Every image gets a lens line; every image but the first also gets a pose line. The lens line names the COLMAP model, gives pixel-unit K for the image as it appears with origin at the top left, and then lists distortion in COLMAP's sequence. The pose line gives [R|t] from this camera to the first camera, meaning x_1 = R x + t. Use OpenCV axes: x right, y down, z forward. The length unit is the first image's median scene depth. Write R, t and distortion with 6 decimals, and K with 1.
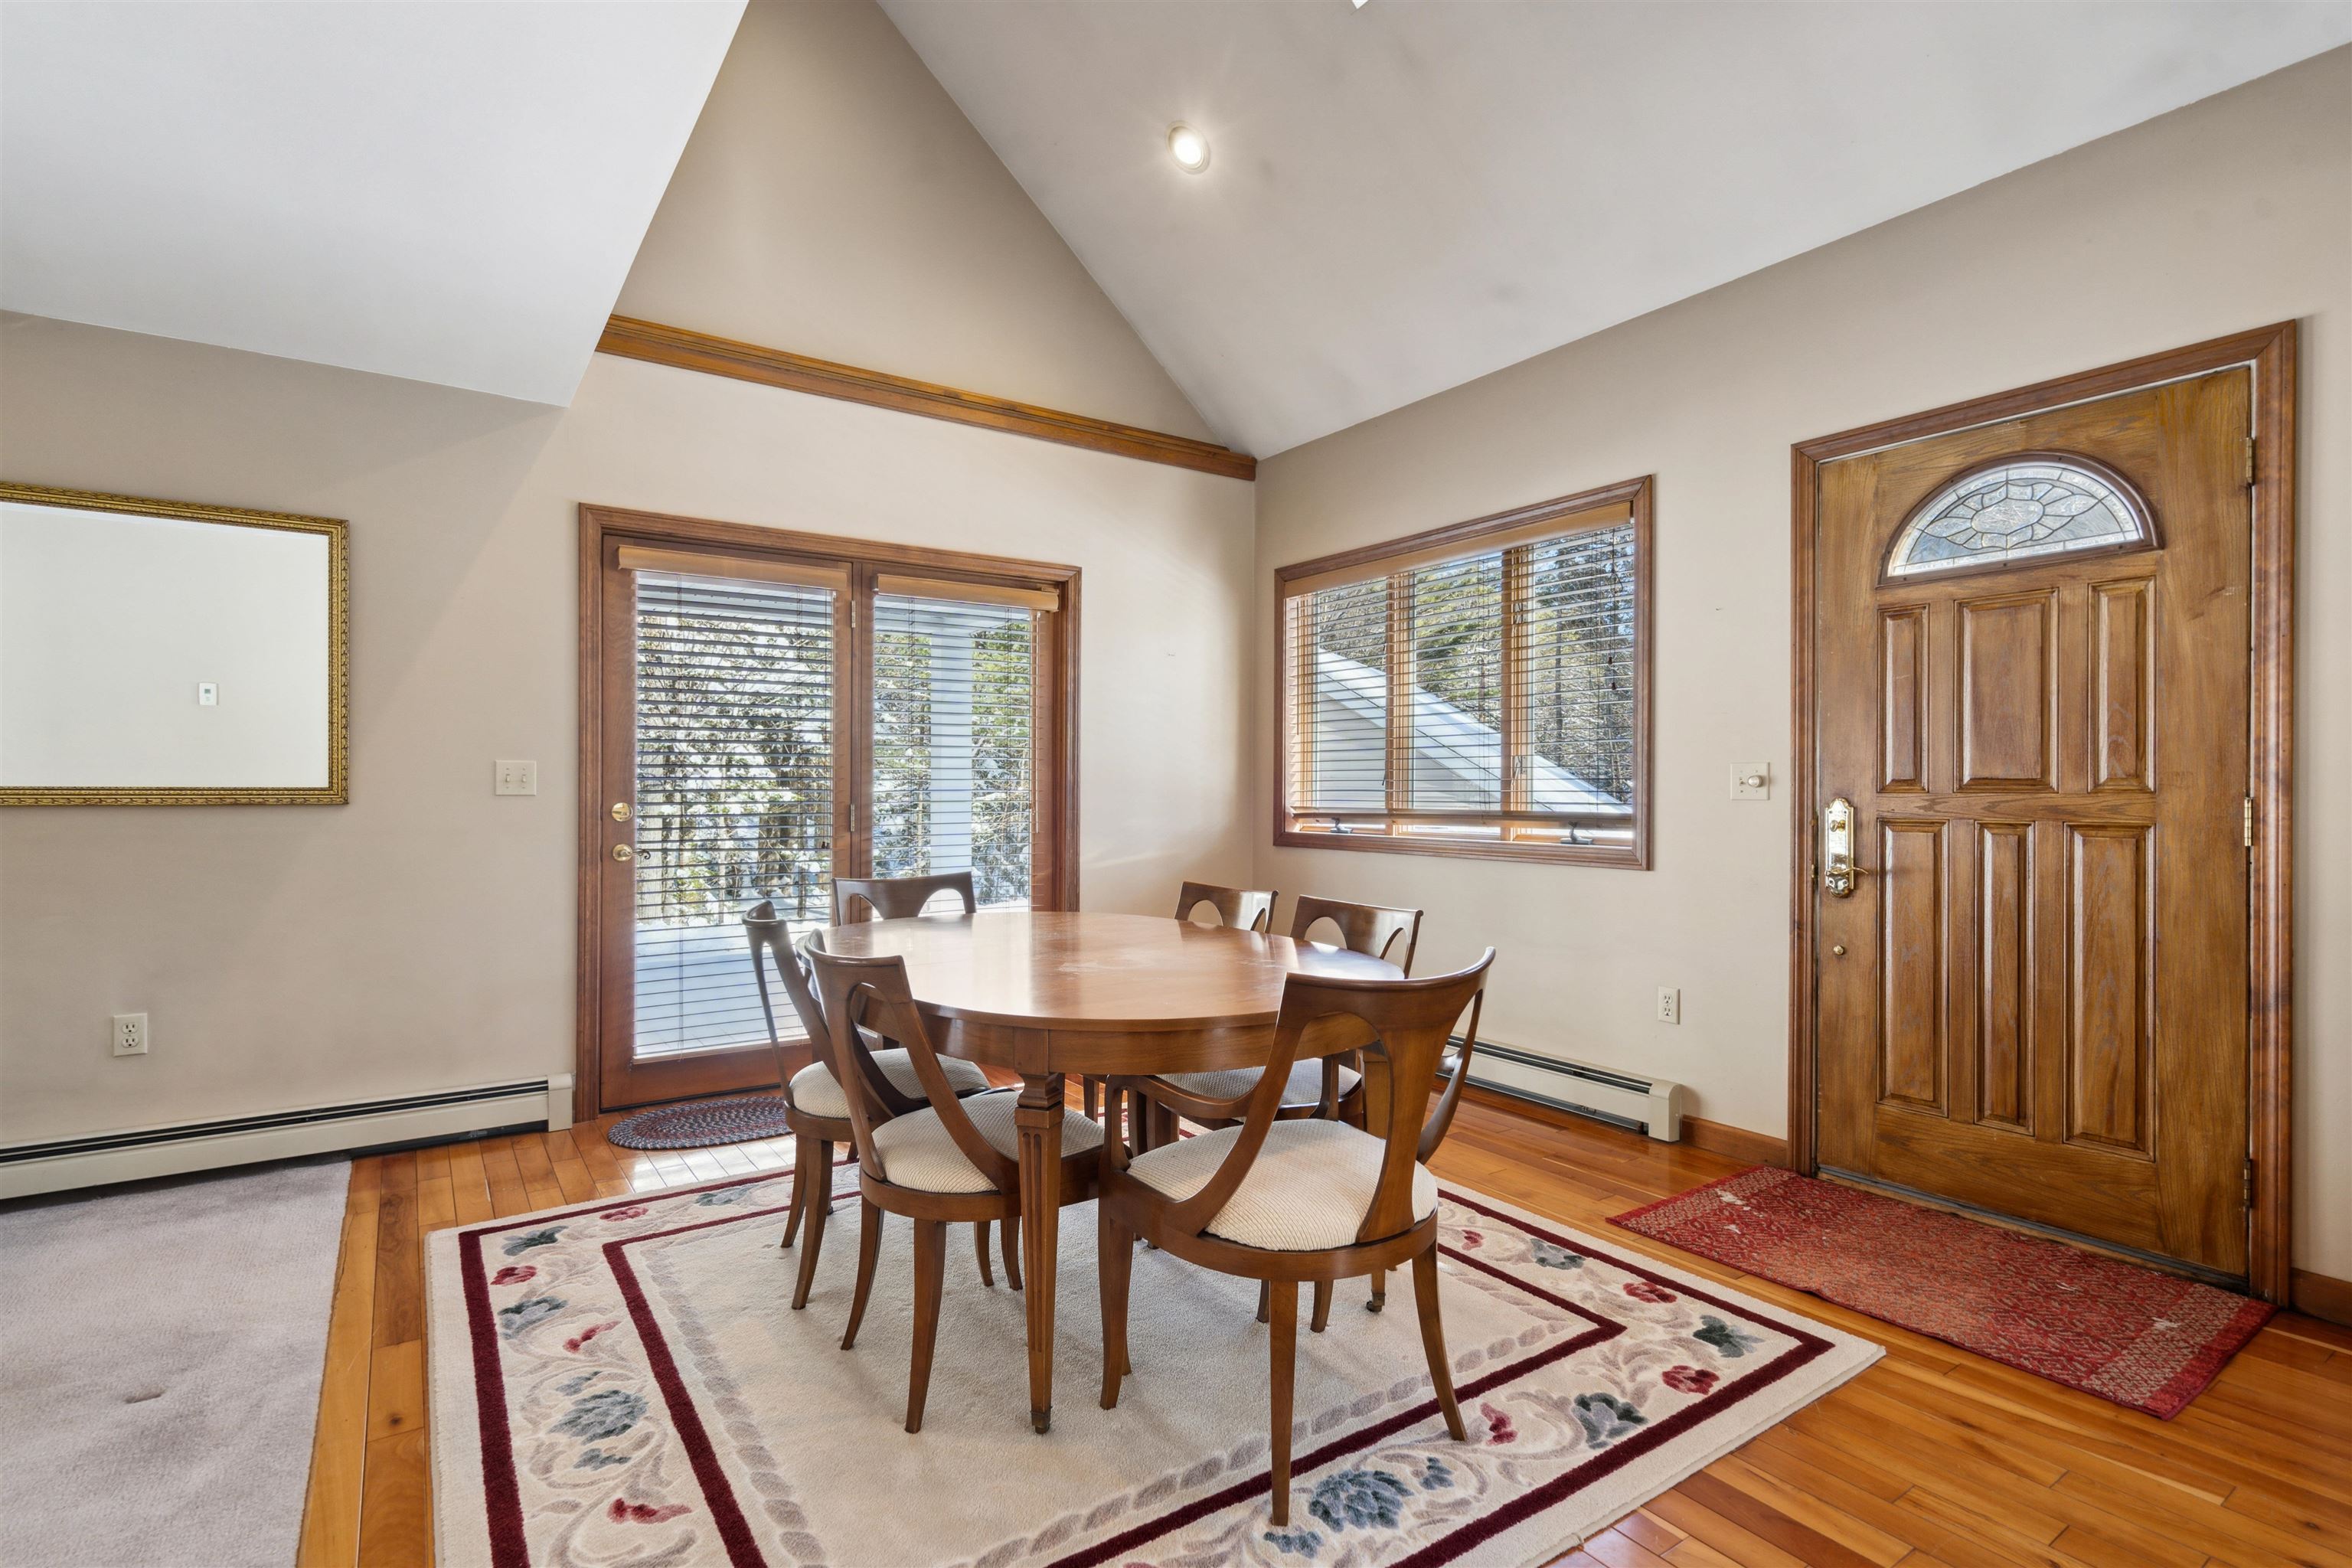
lens RADIAL K [[1122.0, 0, 1169.1], [0, 1122.0, 786.2], [0, 0, 1]] dist [0.001526, -0.000065]
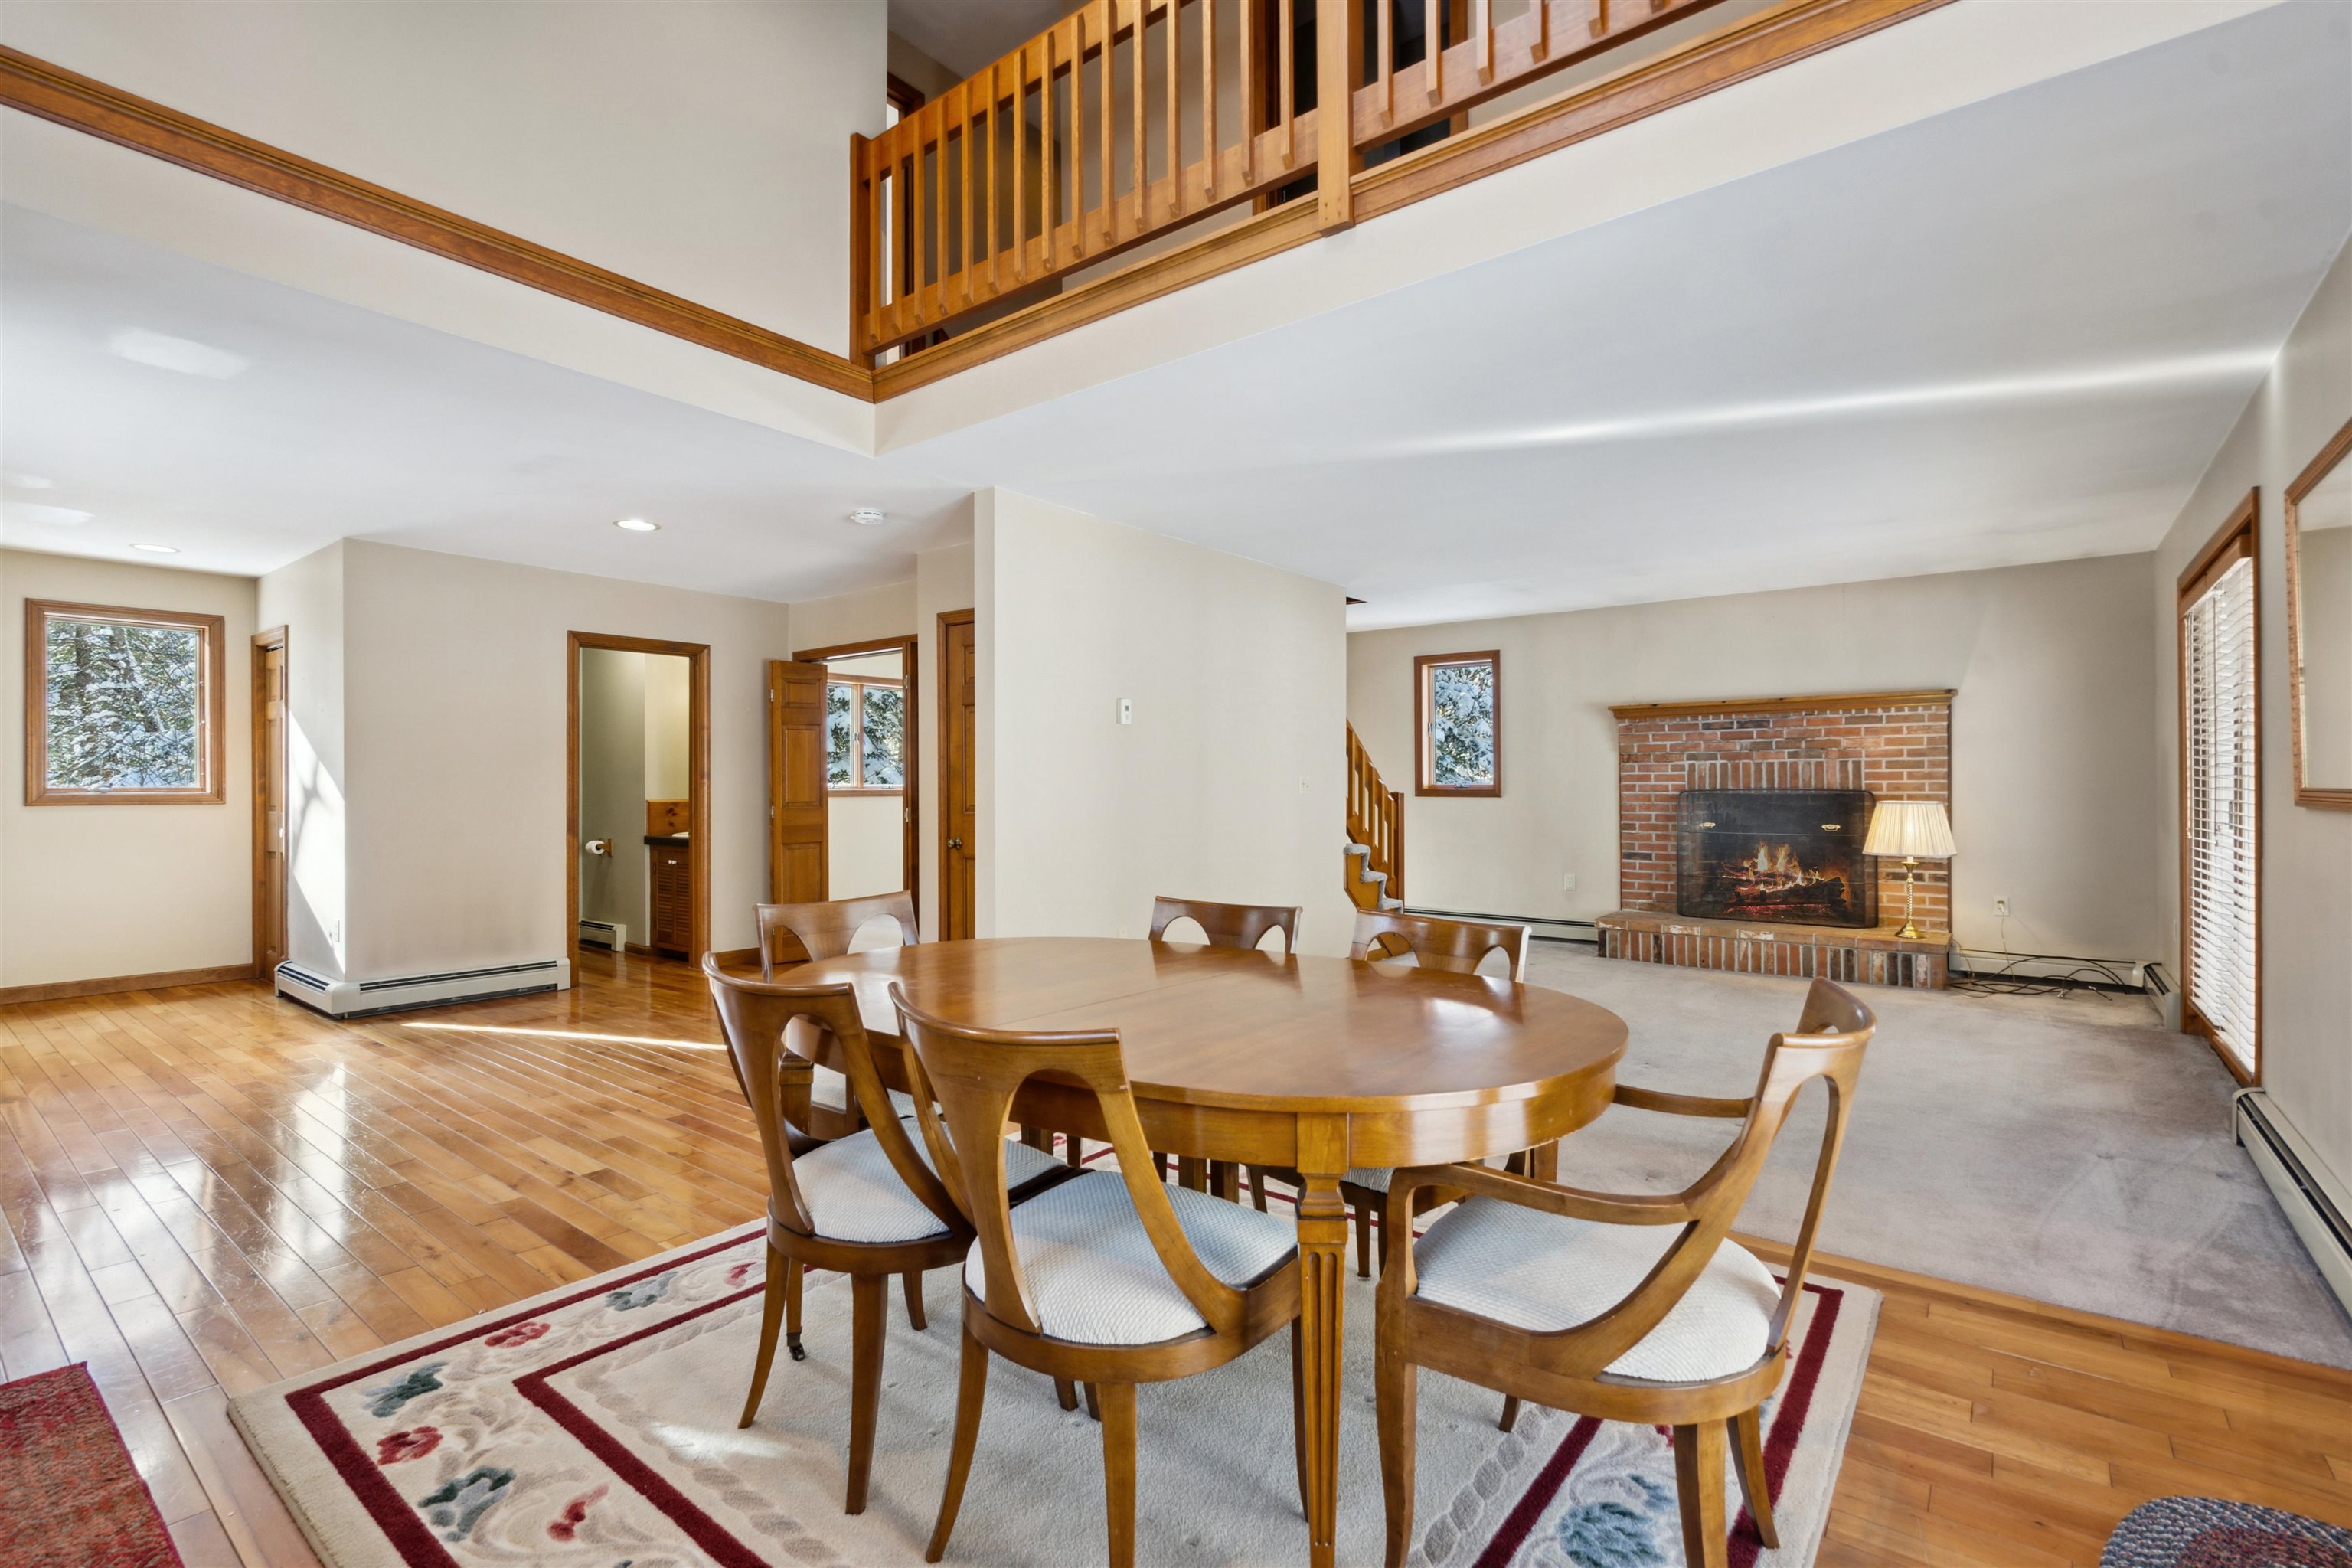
lens RADIAL K [[1069.0, 0, 1173.2], [0, 1069.0, 780.4], [0, 0, 1]] dist [-0.003179, 0.000139]
pose [[-0.953302, -0.001657, -0.302014, 0.127047], [0.001337, 0.999952, -0.009708, 0.000685], [0.302015, -0.009658, -0.953254, 1.608716]]
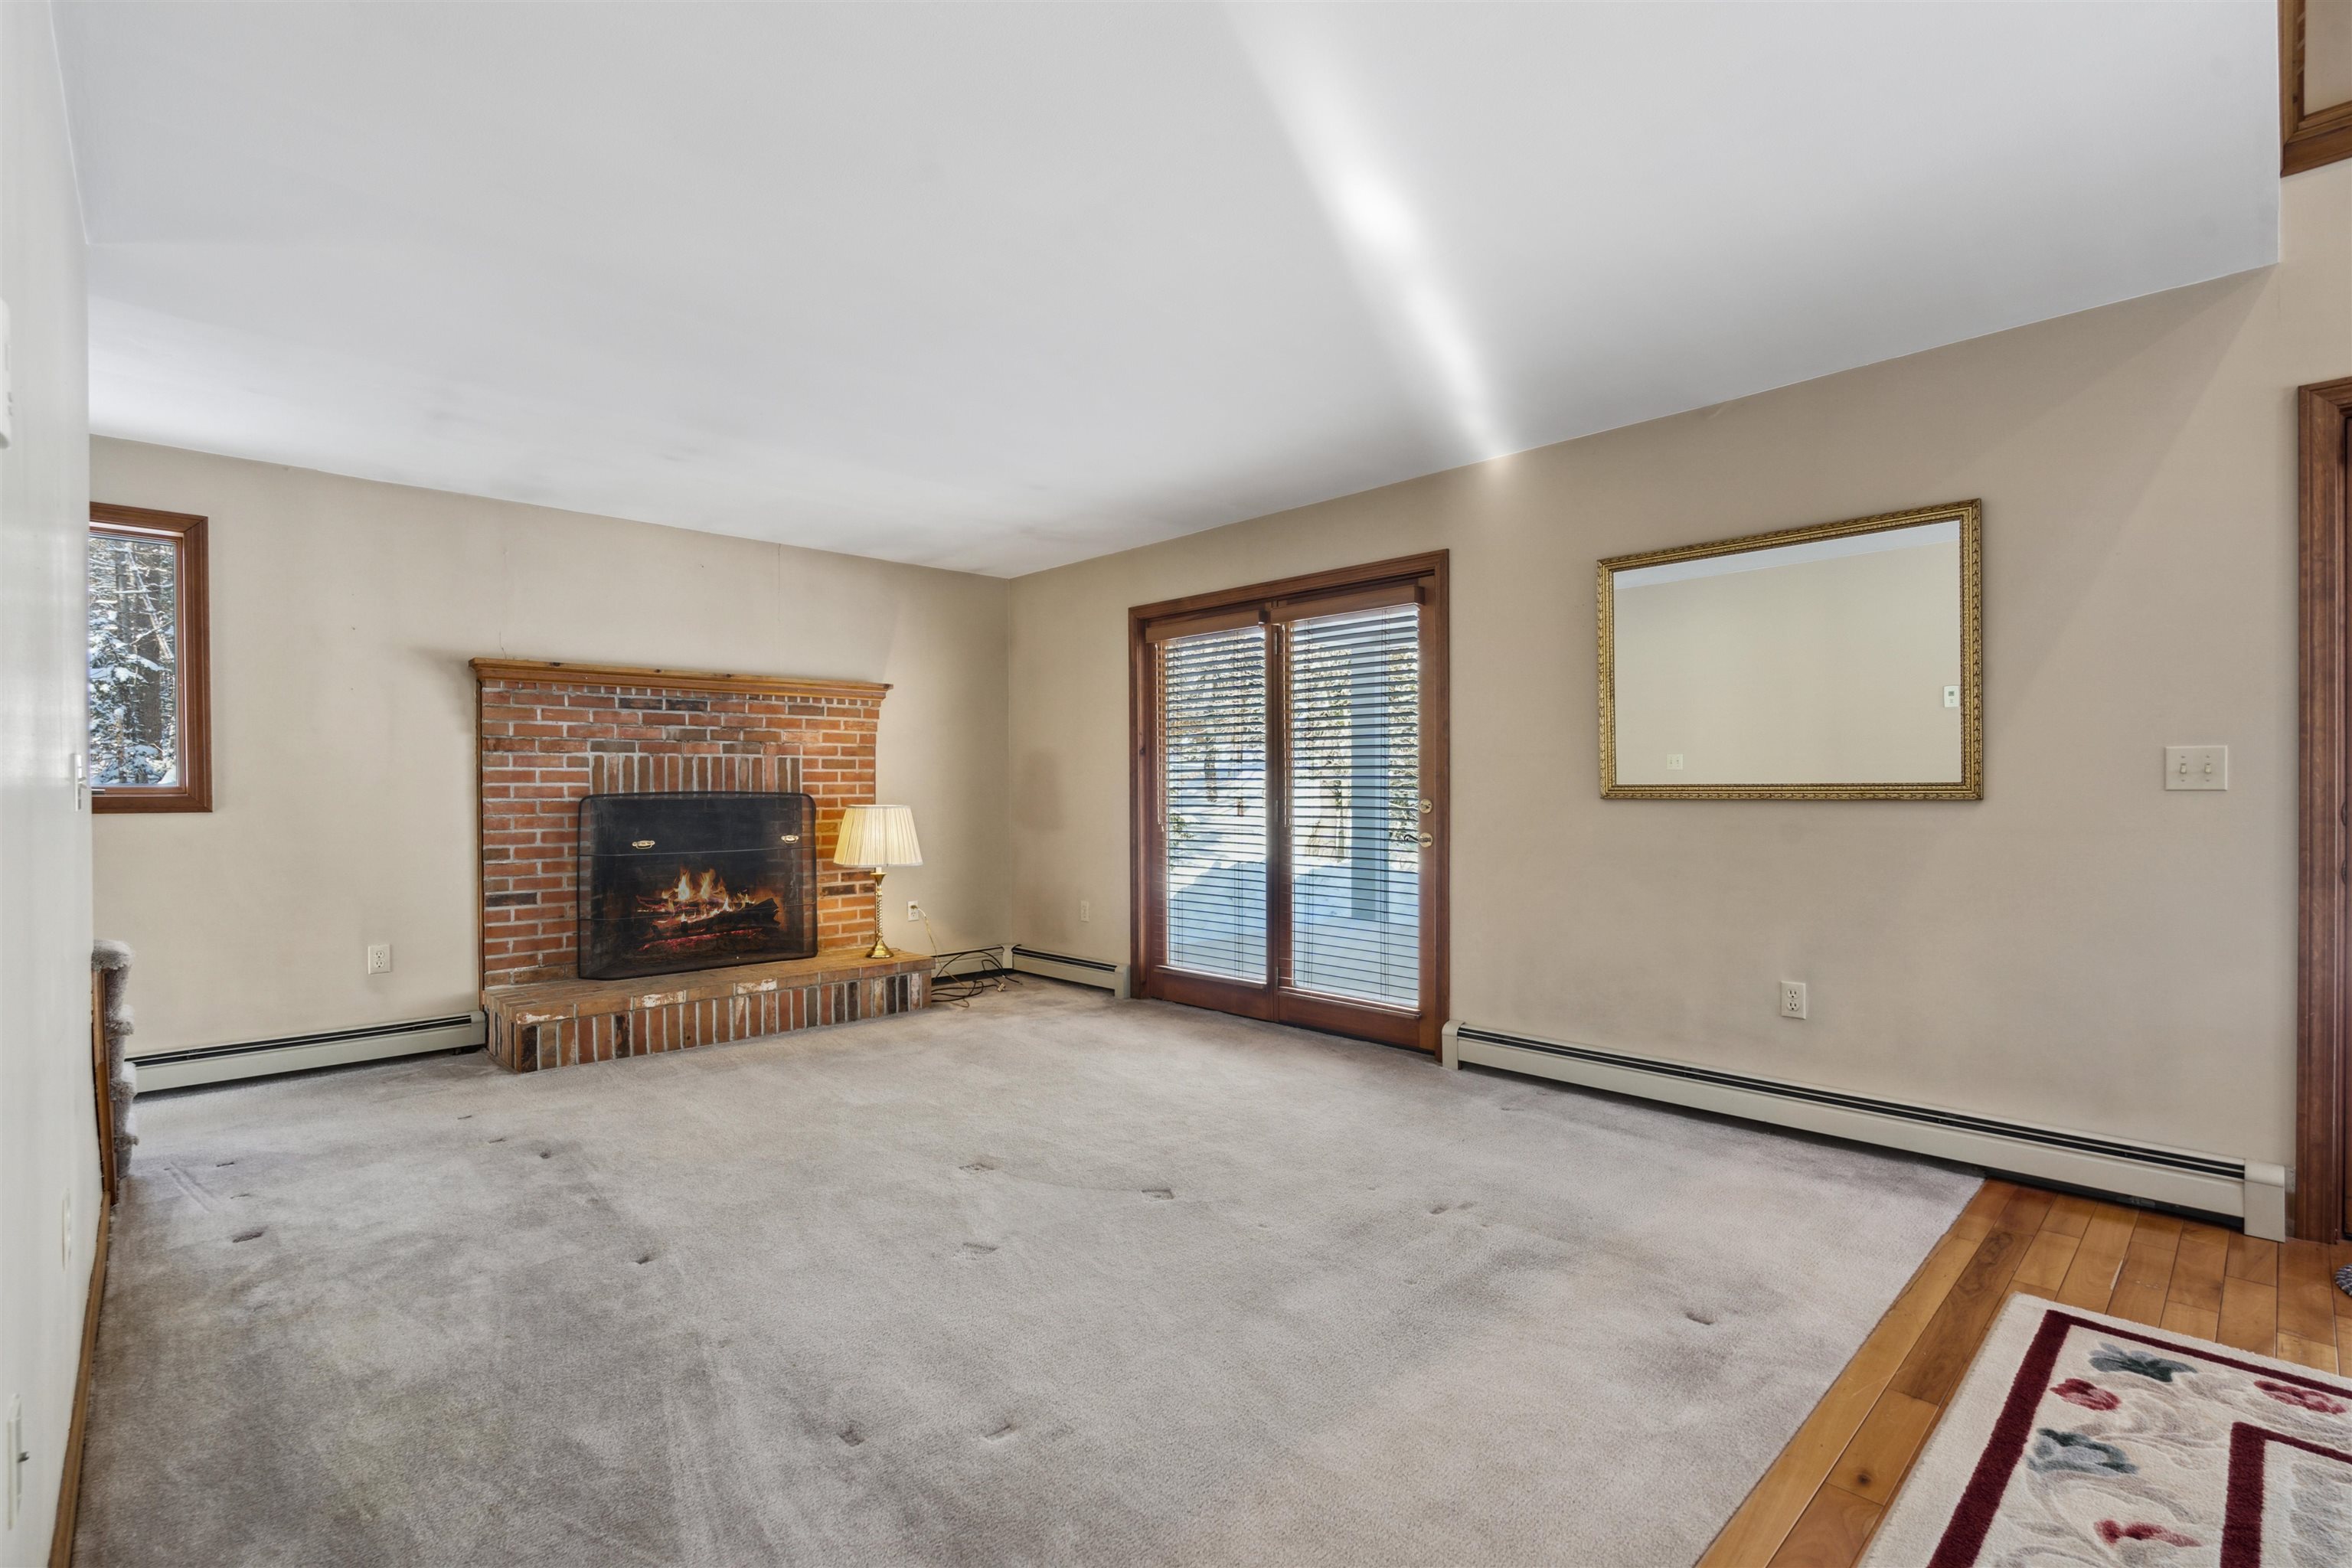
lens RADIAL K [[1067.0, 0, 1169.4], [0, 1067.0, 793.2], [0, 0, 1]] dist [-0.002492, 0.000409]
pose [[0.162087, 0.001196, -0.986776, 0.048023], [0.009187, 0.999954, 0.002721, 0.002030], [0.986734, -0.009507, 0.162069, 0.216174]]
